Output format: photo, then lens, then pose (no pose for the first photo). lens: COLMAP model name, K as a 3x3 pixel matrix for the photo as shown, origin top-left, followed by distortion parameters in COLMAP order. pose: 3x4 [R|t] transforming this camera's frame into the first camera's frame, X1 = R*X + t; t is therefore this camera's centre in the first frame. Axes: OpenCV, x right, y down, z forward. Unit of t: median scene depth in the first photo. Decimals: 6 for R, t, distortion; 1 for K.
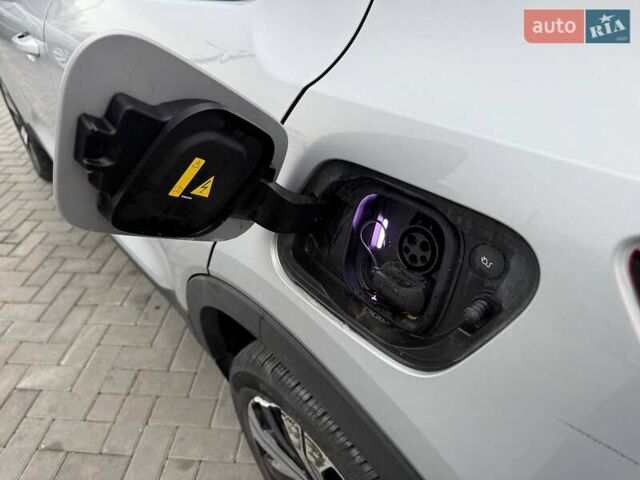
lens RADIAL K [[455.7, 0, 322.0], [0, 455.7, 236.9], [0, 0, 1]] dist [0.009668, -0.006891]
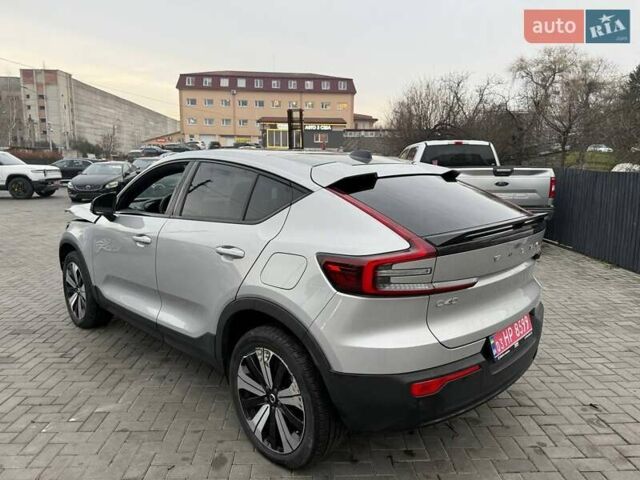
lens RADIAL K [[455.7, 0, 319.9], [0, 455.7, 242.1], [0, 0, 1]] dist [0.009668, -0.006891]
pose [[0.993080, 0.029039, 0.113793, -0.016280], [0.024495, 0.896421, -0.442527, 0.535245], [-0.114857, 0.442252, 0.889506, -0.957014]]
